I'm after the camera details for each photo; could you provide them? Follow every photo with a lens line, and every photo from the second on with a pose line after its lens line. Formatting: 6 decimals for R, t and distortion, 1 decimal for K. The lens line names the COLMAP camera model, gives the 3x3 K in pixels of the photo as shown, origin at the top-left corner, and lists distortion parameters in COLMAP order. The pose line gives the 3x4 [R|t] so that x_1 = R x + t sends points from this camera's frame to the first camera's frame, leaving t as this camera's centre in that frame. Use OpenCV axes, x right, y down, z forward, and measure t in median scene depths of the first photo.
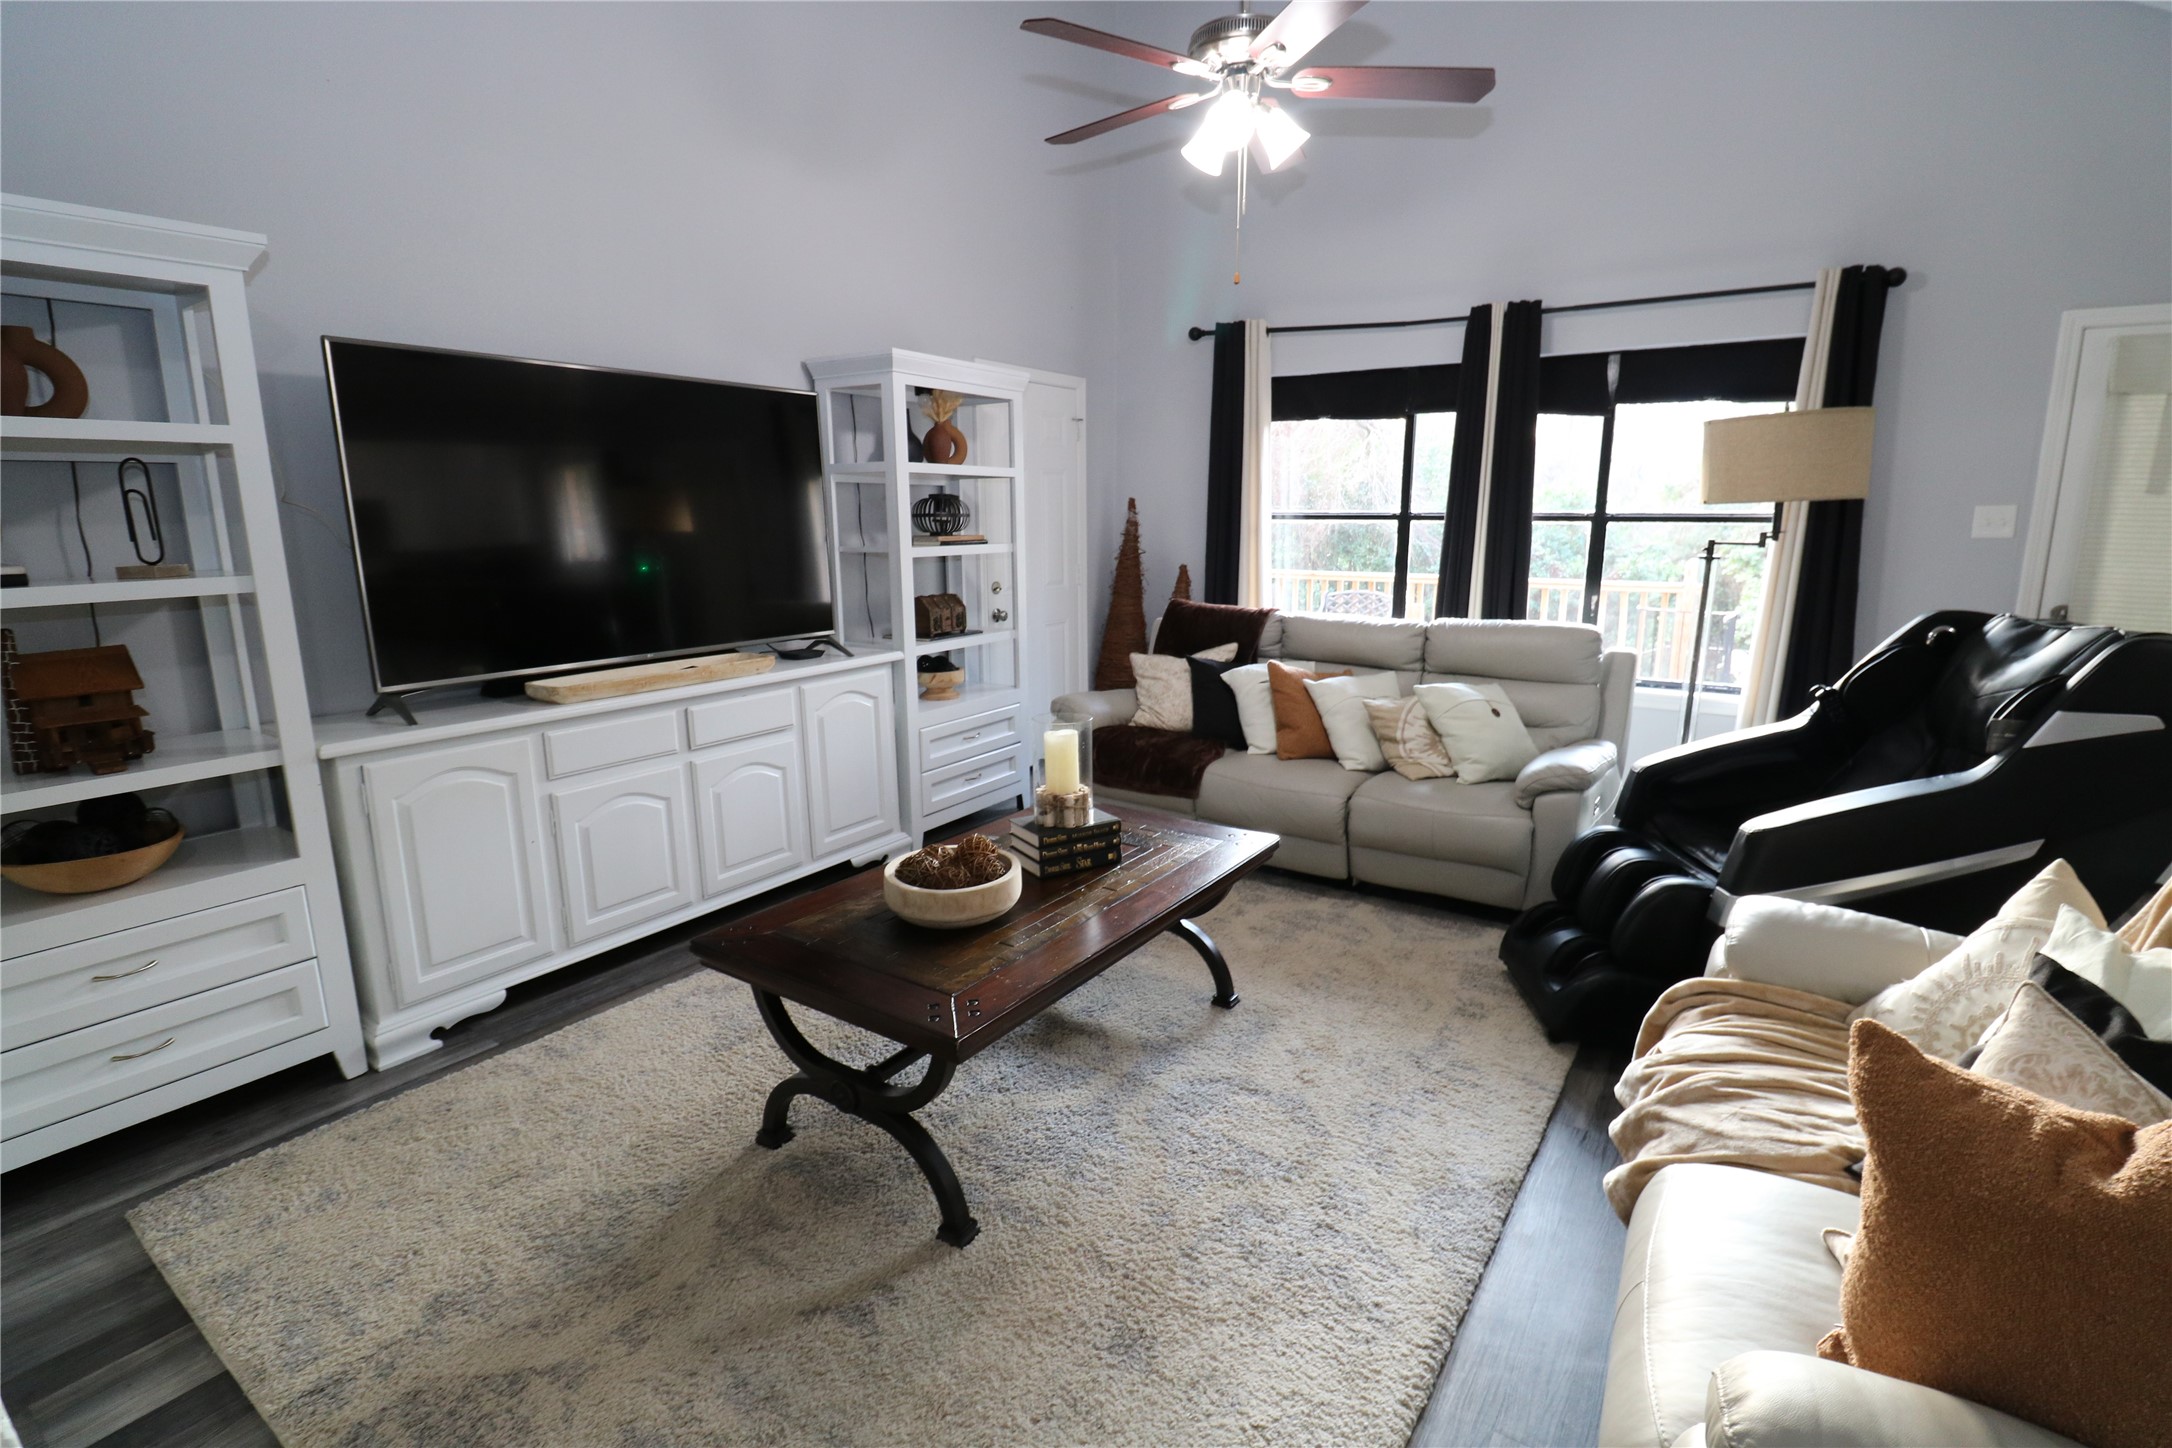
lens RADIAL K [[1009.8, 0, 1095.6], [0, 1009.8, 724.9], [0, 0, 1]] dist [-0.007894, -0.007759]
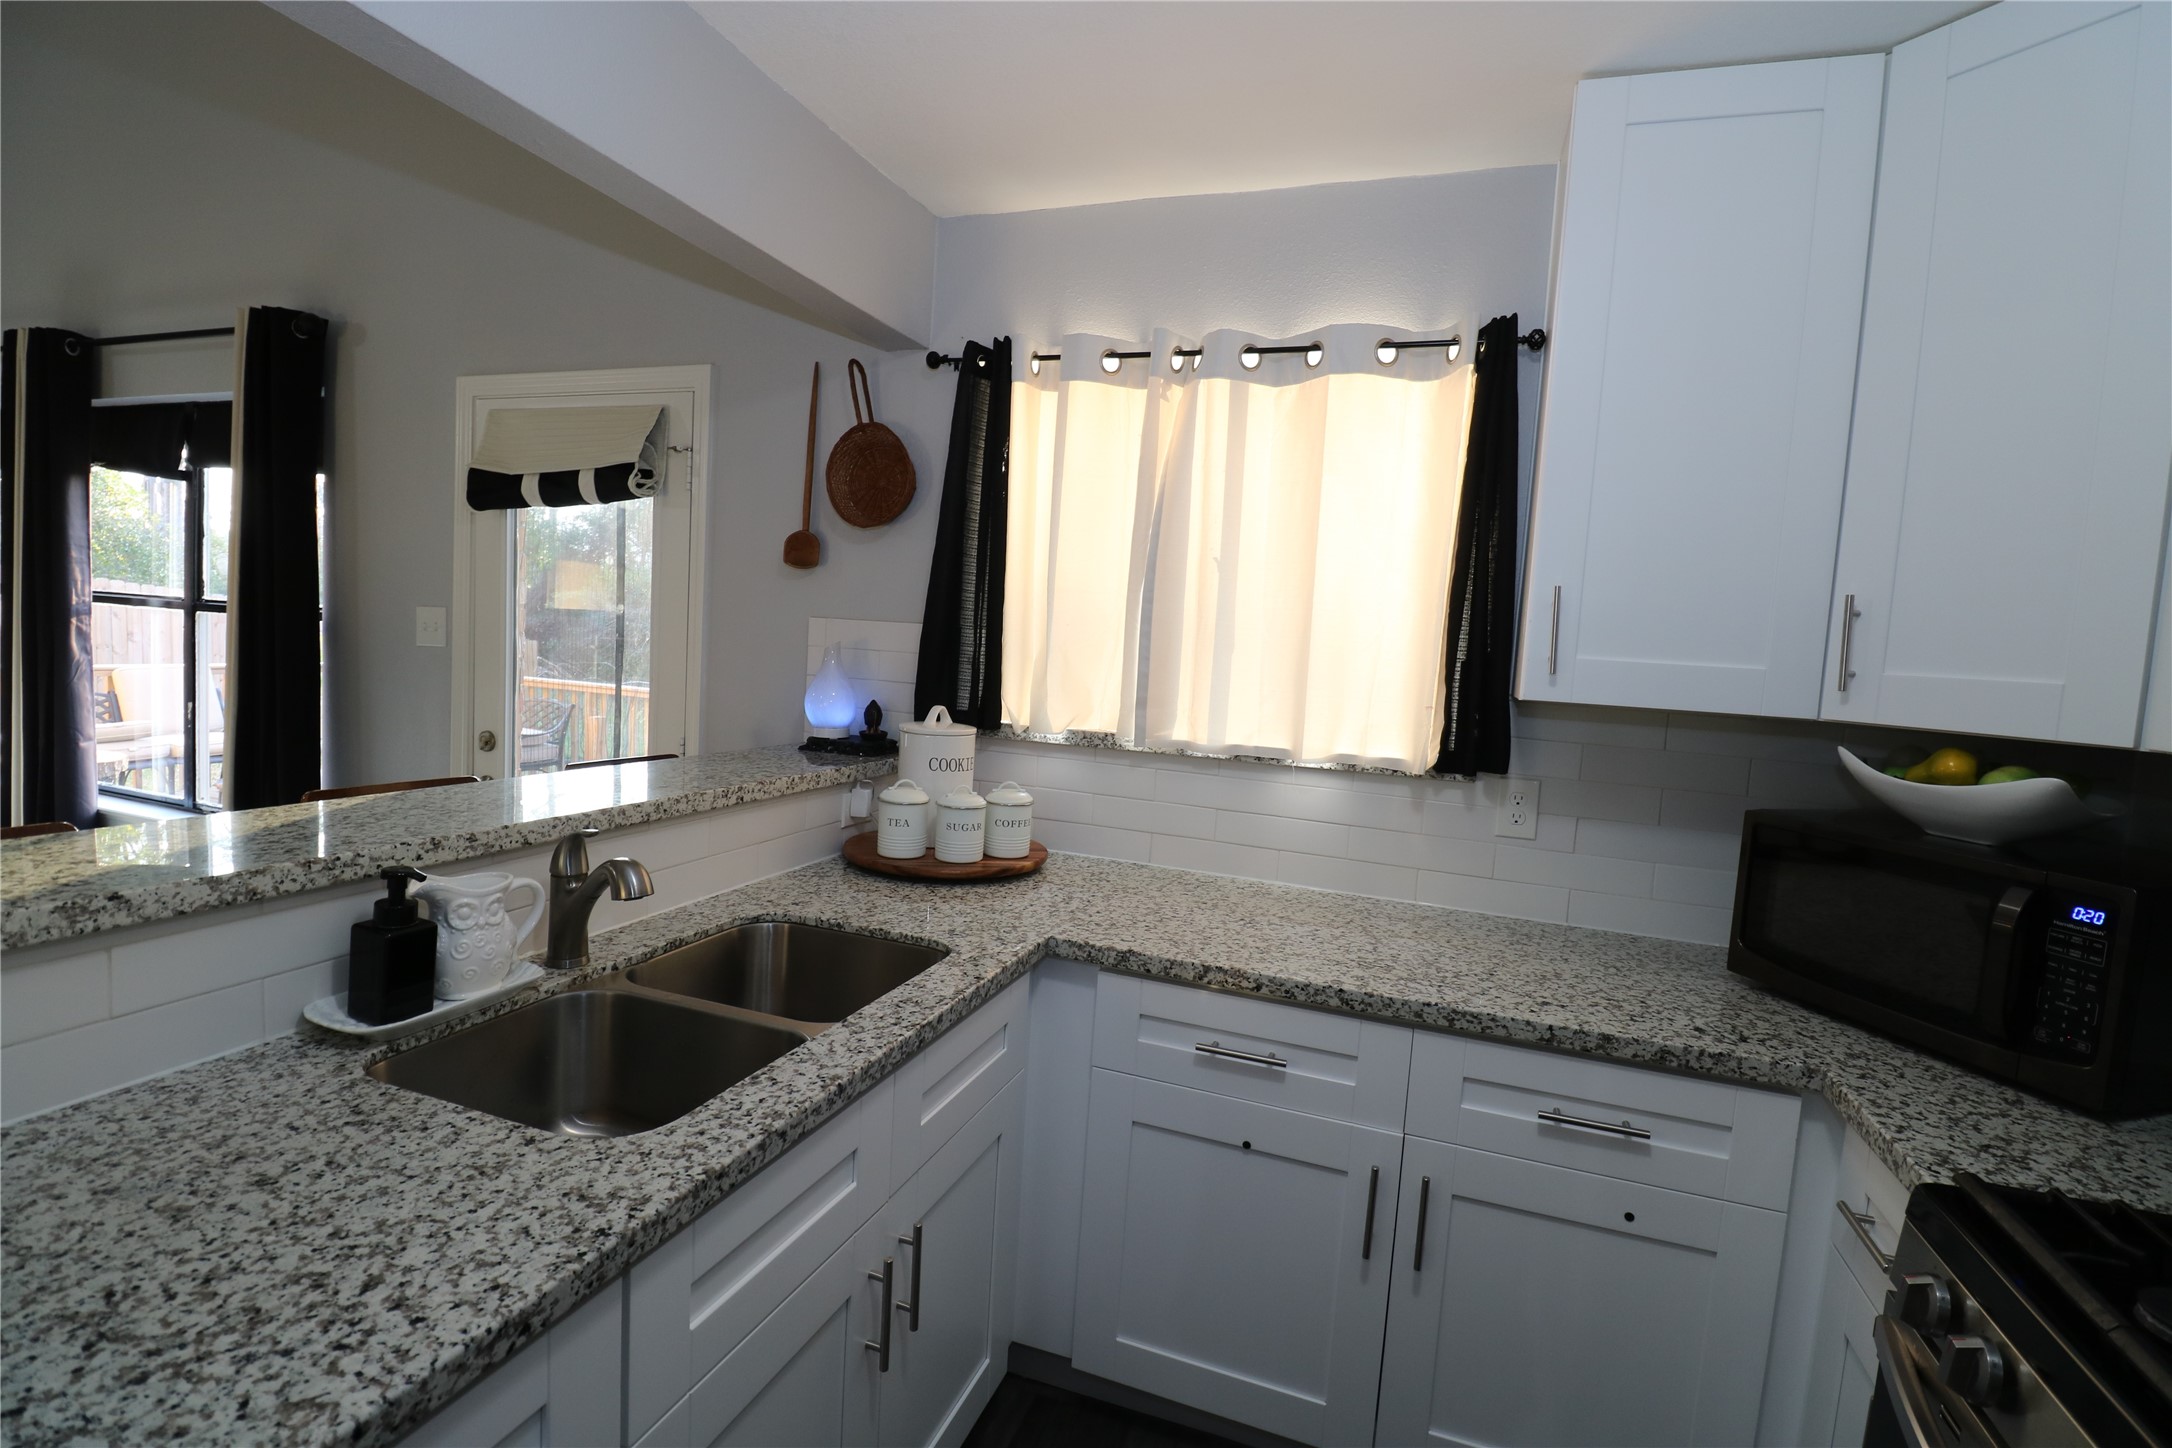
lens RADIAL K [[1009.8, 0, 1091.6], [0, 1009.8, 718.3], [0, 0, 1]] dist [-0.007894, -0.007759]
pose [[0.964074, 0.042684, 0.262182, 1.196332], [-0.010889, 0.992526, -0.121545, -0.033750], [-0.265410, 0.114323, 0.957334, 0.081268]]
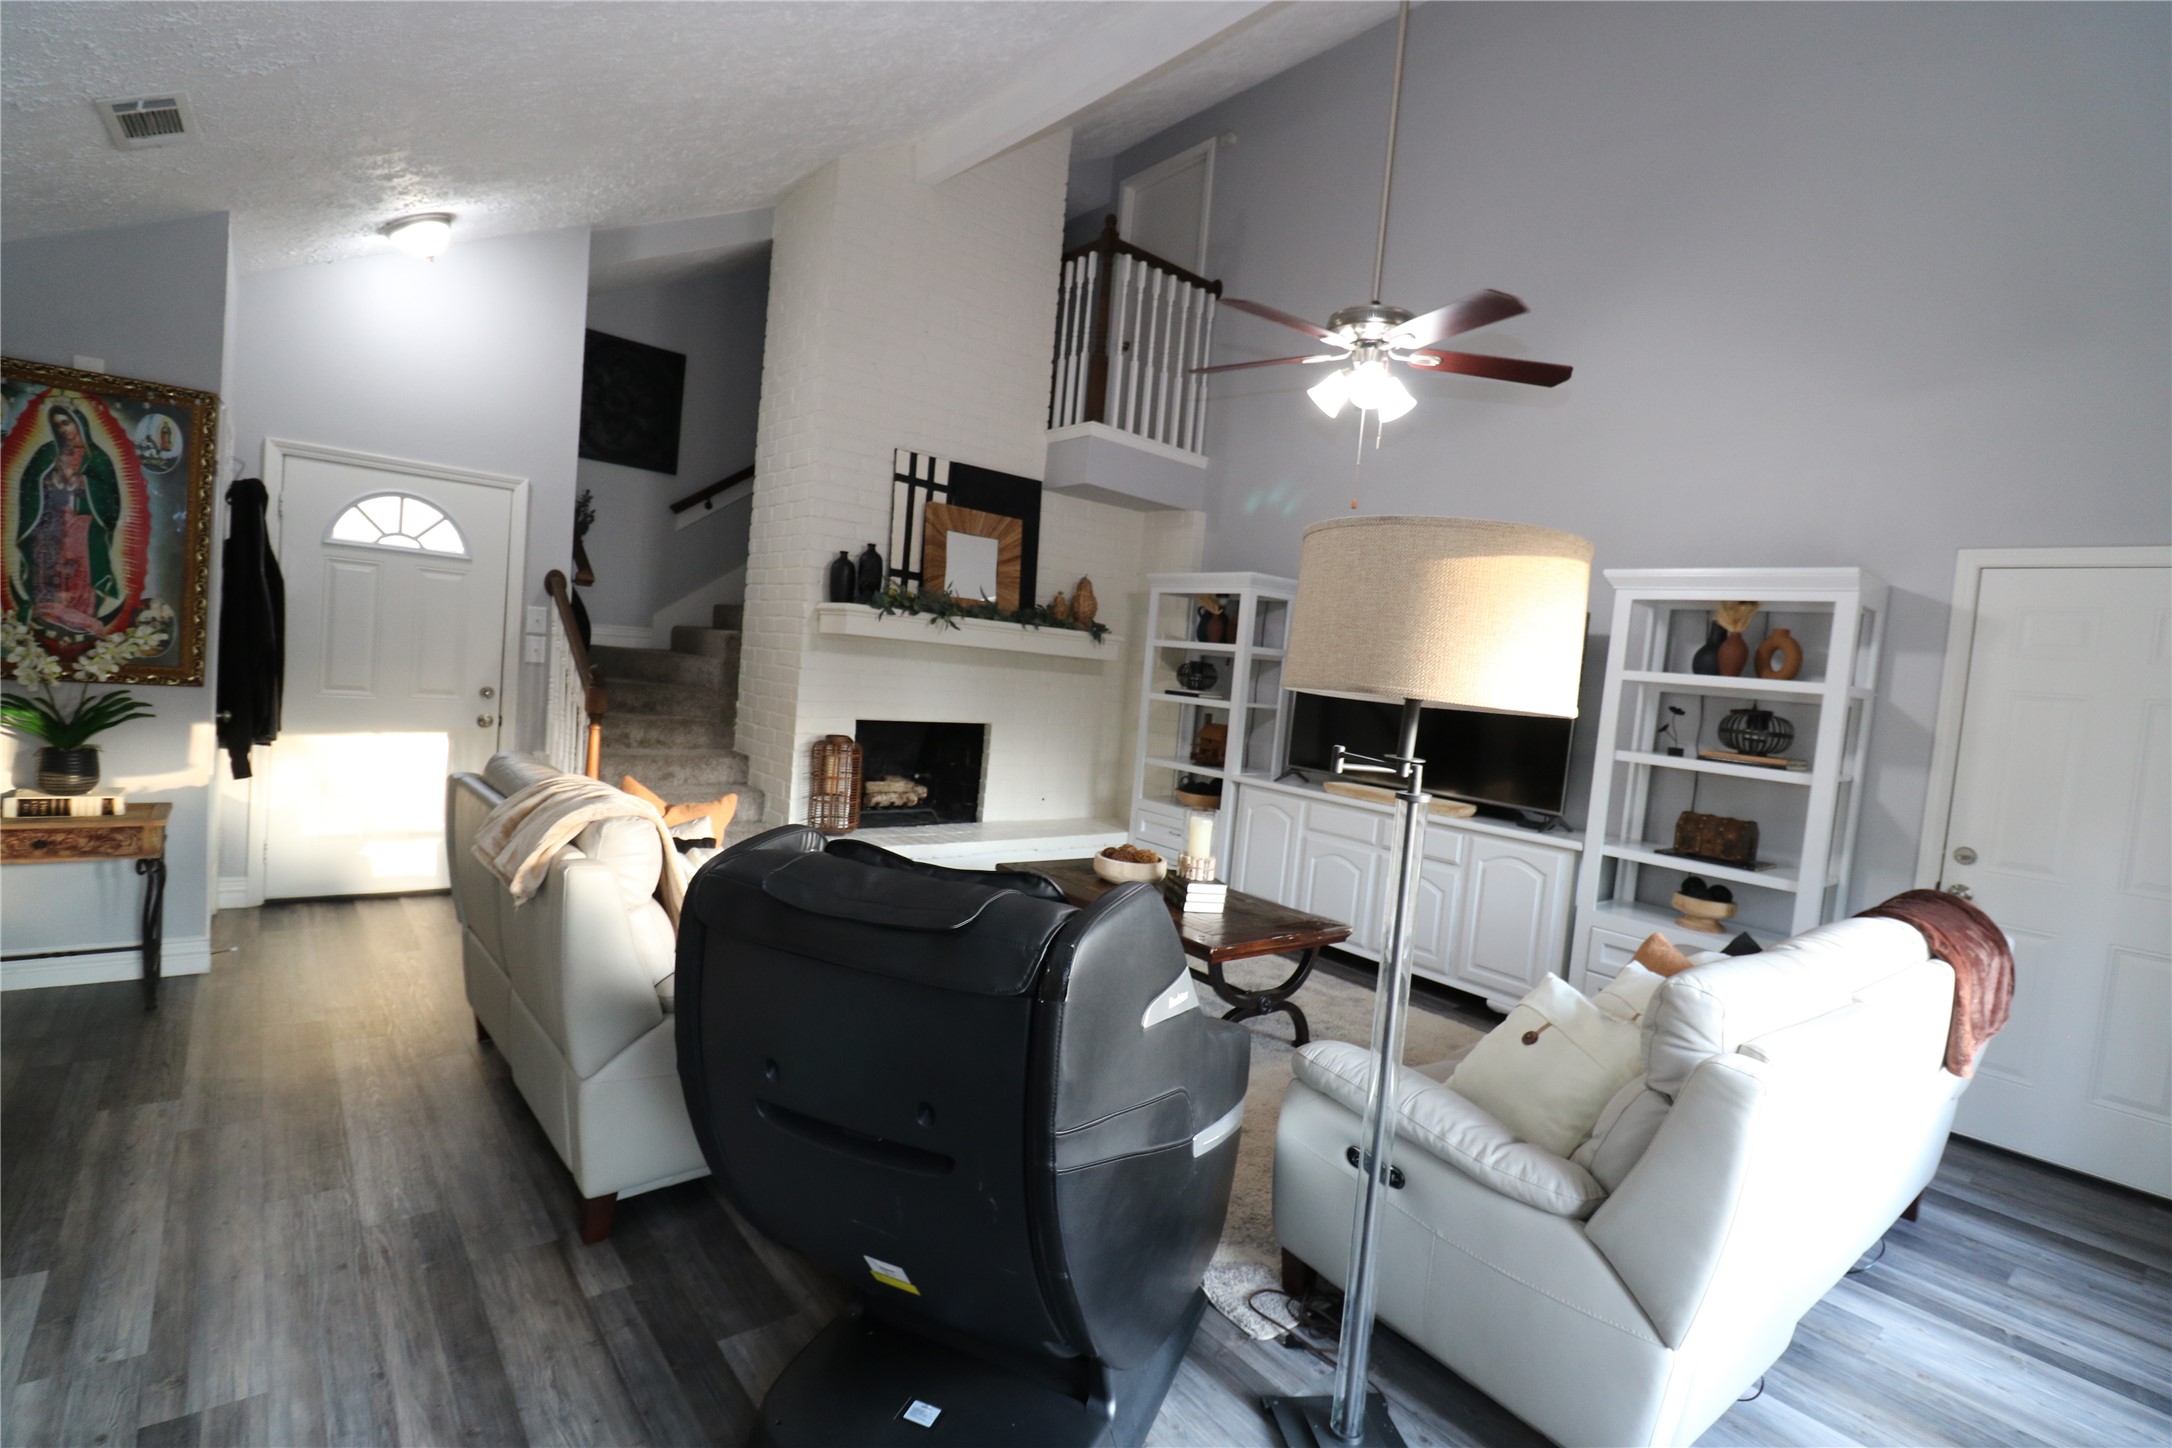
lens RADIAL K [[1009.8, 0, 1104.5], [0, 1009.8, 716.7], [0, 0, 1]] dist [-0.007894, -0.007759]
pose [[-0.280414, 0.033787, -0.959284, 0.981558], [-0.282856, 0.952096, 0.116217, -0.185561], [0.917257, 0.303929, -0.257424, 0.797557]]
